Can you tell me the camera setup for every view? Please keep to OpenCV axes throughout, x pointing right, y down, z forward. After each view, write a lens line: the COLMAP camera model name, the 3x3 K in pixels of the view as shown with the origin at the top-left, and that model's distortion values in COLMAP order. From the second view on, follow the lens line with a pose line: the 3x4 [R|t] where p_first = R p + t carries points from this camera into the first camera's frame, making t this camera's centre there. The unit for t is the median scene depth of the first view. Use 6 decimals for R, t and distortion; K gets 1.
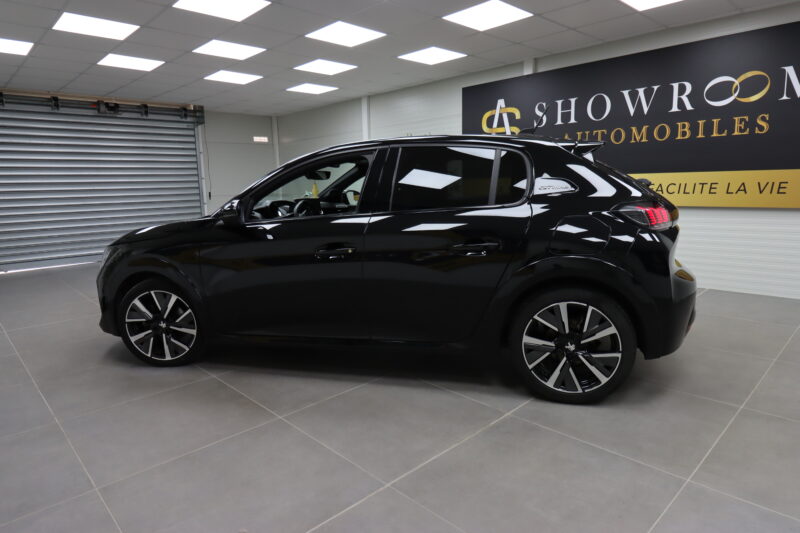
lens RADIAL K [[491.3, 0, 405.6], [0, 491.3, 264.1], [0, 0, 1]] dist [0.001603, -0.001407]
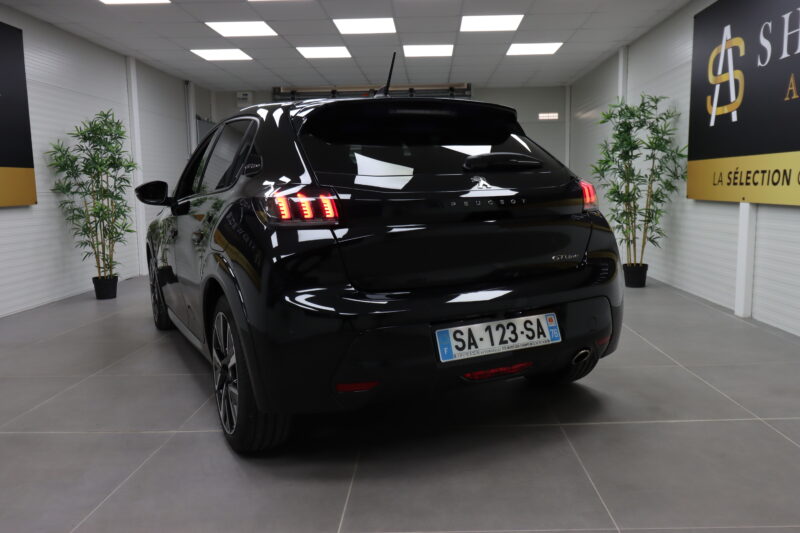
lens RADIAL K [[637.3, 0, 402.8], [0, 637.3, 268.0], [0, 0, 1]] dist [0.004277, 0.000665]
pose [[0.687528, 0.106841, -0.718255, 0.623720], [-0.119783, 0.992254, 0.032940, -0.030289], [0.716211, 0.063387, 0.694999, 0.250020]]
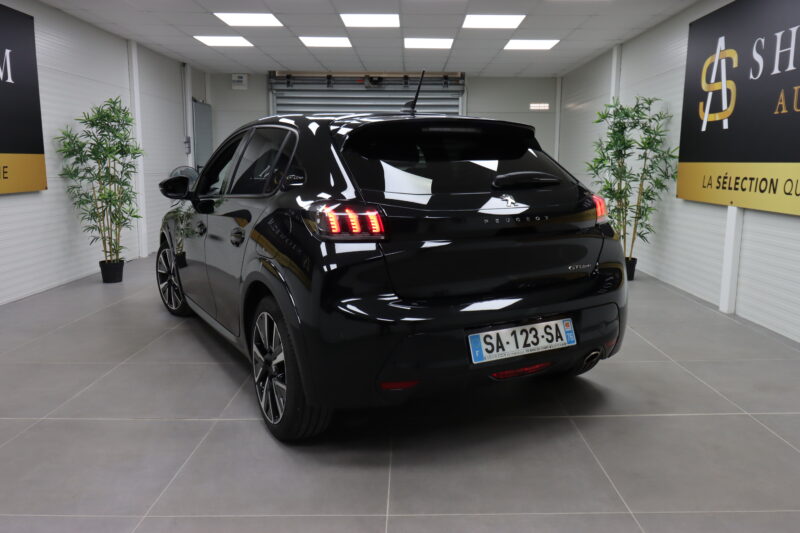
lens RADIAL K [[637.7, 0, 400.0], [0, 637.7, 266.5], [0, 0, 1]] dist [0.005904, -0.001415]
pose [[0.707278, 0.142939, -0.692334, 0.623215], [-0.138569, 0.988379, 0.062501, -0.051226], [0.693222, 0.051731, 0.718866, 0.182496]]
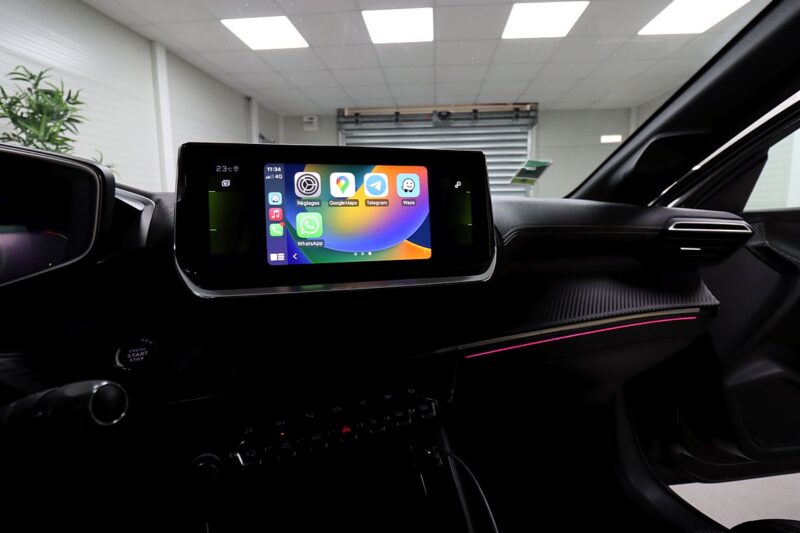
lens RADIAL K [[371.0, 0, 404.2], [0, 371.0, 263.2], [0, 0, 1]] dist [-0.000619, -0.011422]
pose [[0.657646, 0.126211, -0.742679, -0.085577], [-0.130818, 0.990020, 0.052404, -0.083510], [0.741882, 0.062693, 0.667594, 0.719981]]
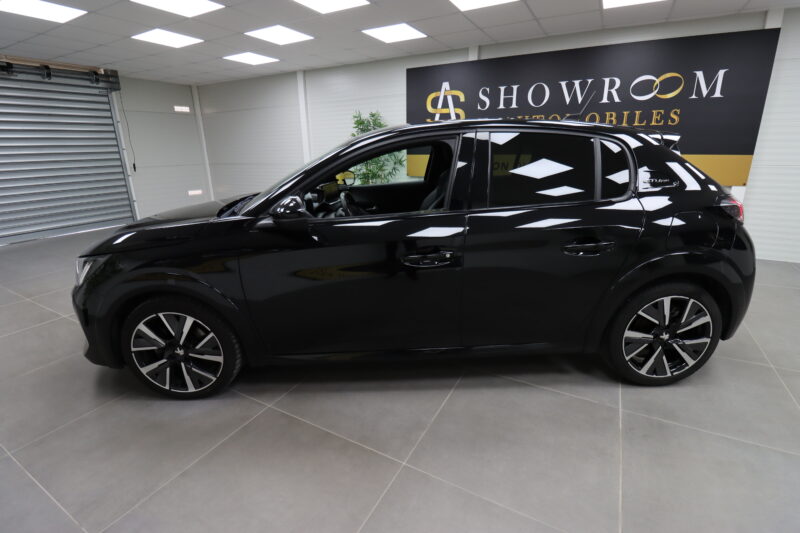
lens RADIAL K [[371.0, 0, 404.2], [0, 371.0, 263.2], [0, 0, 1]] dist [-0.000619, -0.011422]
pose [[0.953795, -0.075939, 0.290703, -0.210327], [0.036953, 0.989836, 0.137328, -0.058630], [-0.298177, -0.120241, 0.946907, 0.223569]]
